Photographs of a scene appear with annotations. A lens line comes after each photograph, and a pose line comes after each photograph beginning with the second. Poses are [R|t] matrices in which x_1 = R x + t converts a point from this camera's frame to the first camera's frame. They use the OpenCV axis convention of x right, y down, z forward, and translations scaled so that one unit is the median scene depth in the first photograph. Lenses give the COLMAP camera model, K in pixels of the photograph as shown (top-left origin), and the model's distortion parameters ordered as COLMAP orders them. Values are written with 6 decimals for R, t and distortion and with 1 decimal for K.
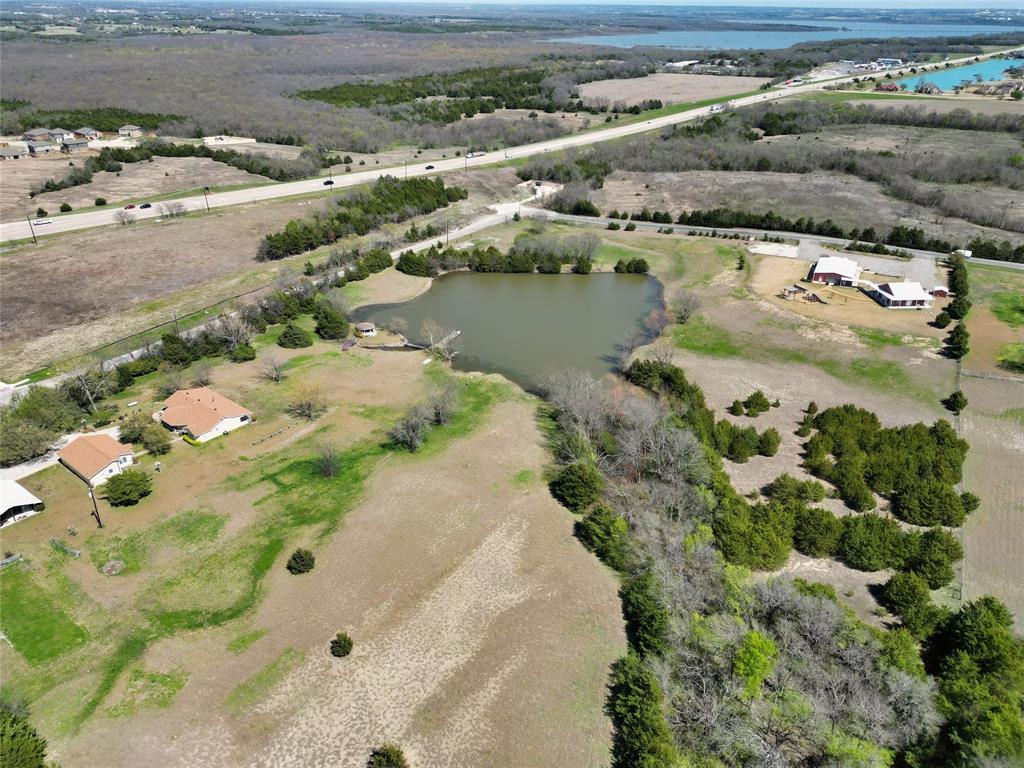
lens RADIAL K [[717.4, 0, 512.0], [0, 717.4, 384.0], [0, 0, 1]] dist [0.085051, -0.087460]
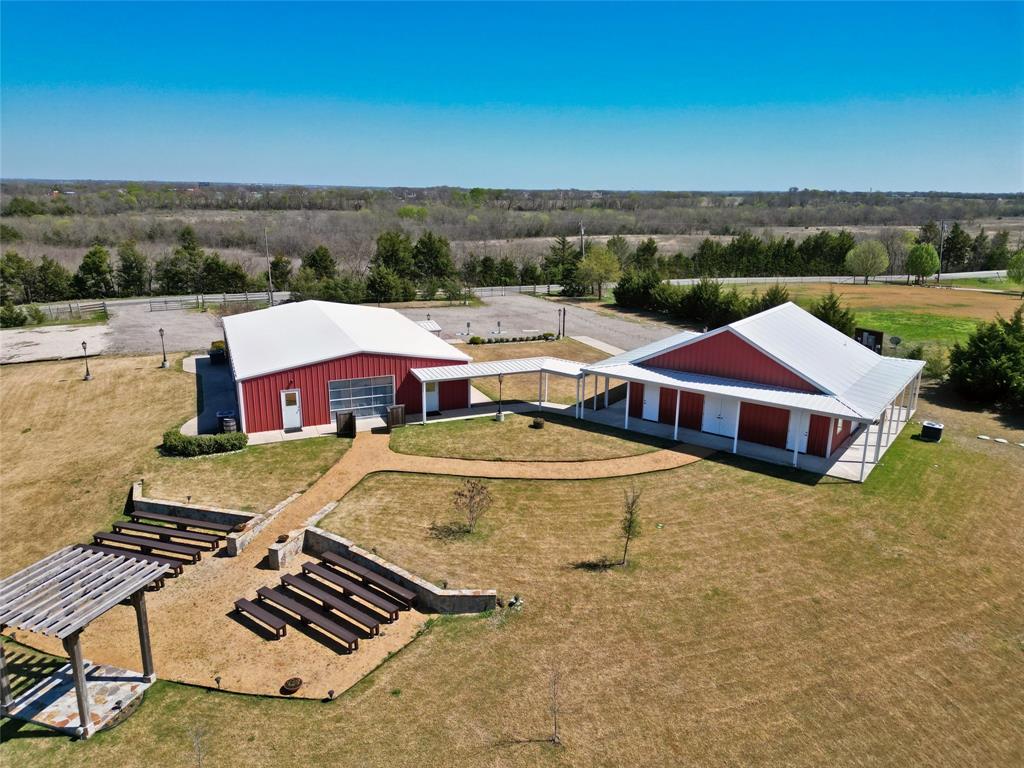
lens RADIAL K [[717.4, 0, 512.0], [0, 717.4, 384.0], [0, 0, 1]] dist [0.085051, -0.087460]
pose [[0.648759, -0.203622, 0.733246, 0.349254], [0.350899, 0.935034, -0.050808, -0.127259], [-0.675264, 0.290257, 0.678063, 0.875703]]
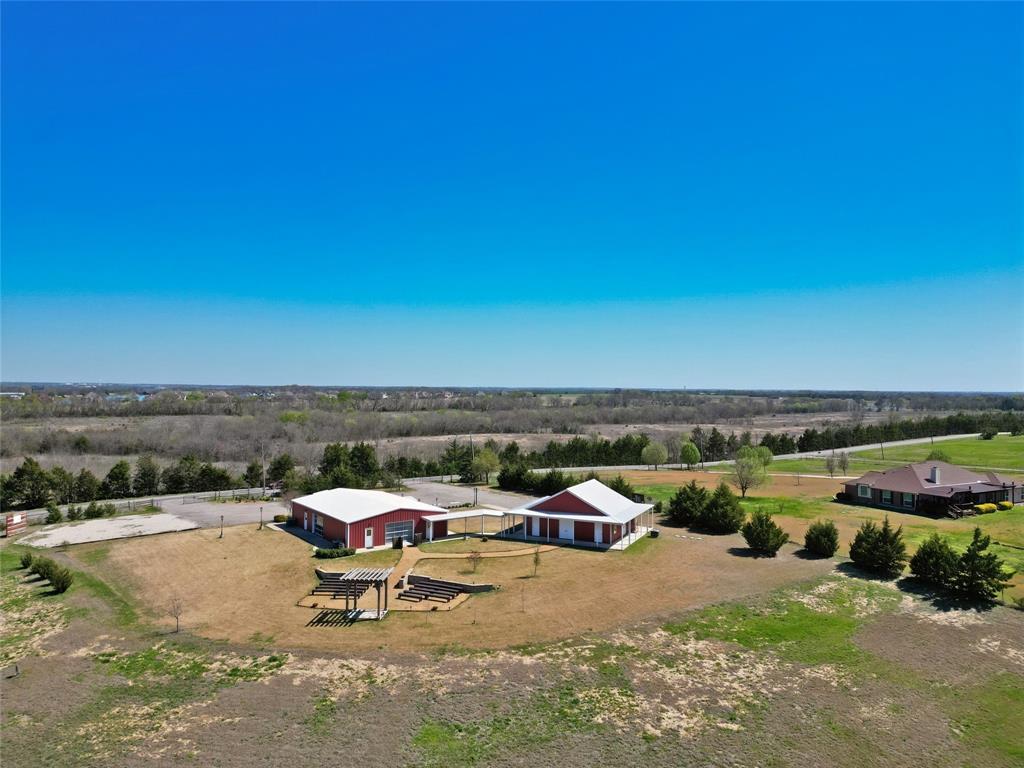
lens RADIAL K [[717.4, 0, 512.0], [0, 717.4, 384.0], [0, 0, 1]] dist [0.085051, -0.087460]
pose [[0.477711, -0.006425, 0.878493, 0.180033], [0.408140, 0.887132, -0.215451, -0.111955], [-0.777955, 0.461472, 0.426415, 0.795699]]
